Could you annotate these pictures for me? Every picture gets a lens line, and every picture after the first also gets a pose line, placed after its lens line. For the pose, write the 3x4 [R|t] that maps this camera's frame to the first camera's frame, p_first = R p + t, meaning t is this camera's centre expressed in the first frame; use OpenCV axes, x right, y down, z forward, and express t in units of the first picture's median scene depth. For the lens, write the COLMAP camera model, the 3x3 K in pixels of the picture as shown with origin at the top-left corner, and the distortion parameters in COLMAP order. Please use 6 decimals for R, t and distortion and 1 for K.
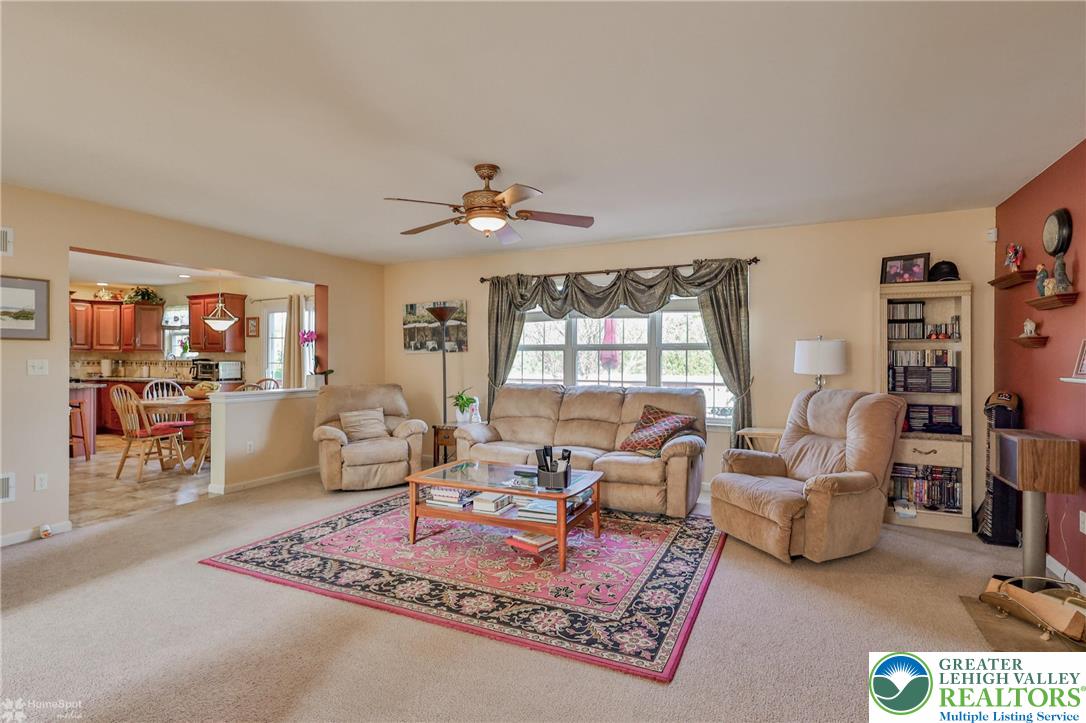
lens RADIAL K [[541.6, 0, 543.0], [0, 541.6, 361.5], [0, 0, 1]] dist [-0.003874, -0.000117]
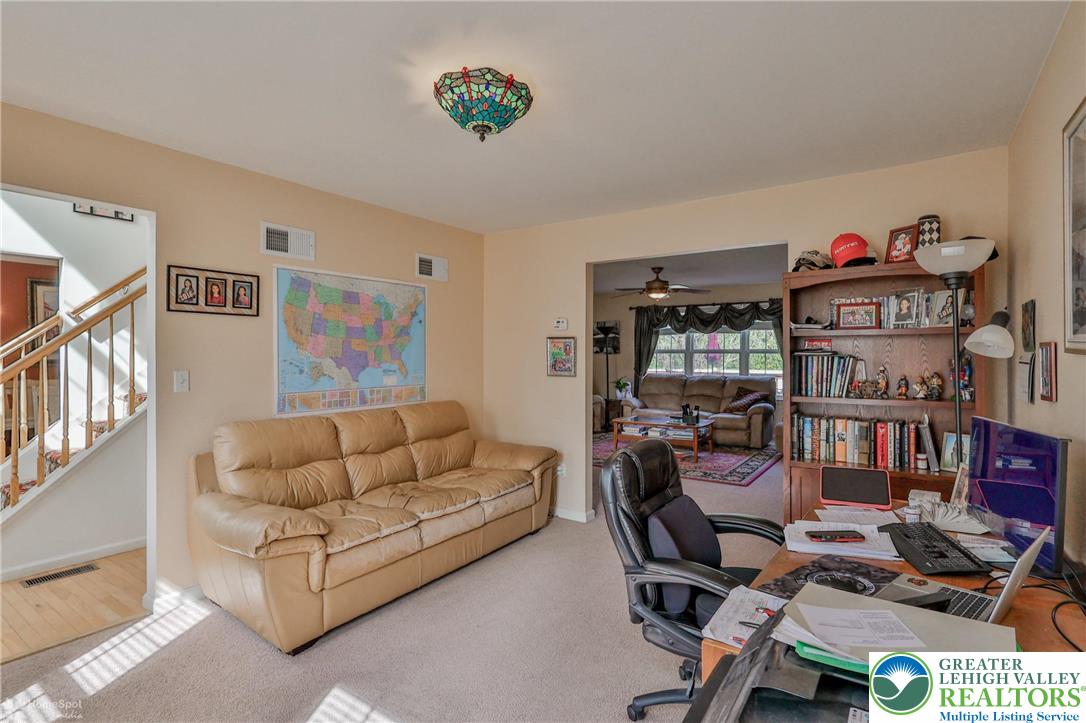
lens RADIAL K [[541.6, 0, 543.0], [0, 541.6, 361.5], [0, 0, 1]] dist [-0.003874, -0.000117]
pose [[0.986187, -0.001559, -0.165630, -0.118070], [0.003323, 0.999941, 0.010370, -0.015519], [0.165604, -0.010777, 0.986134, -0.683530]]
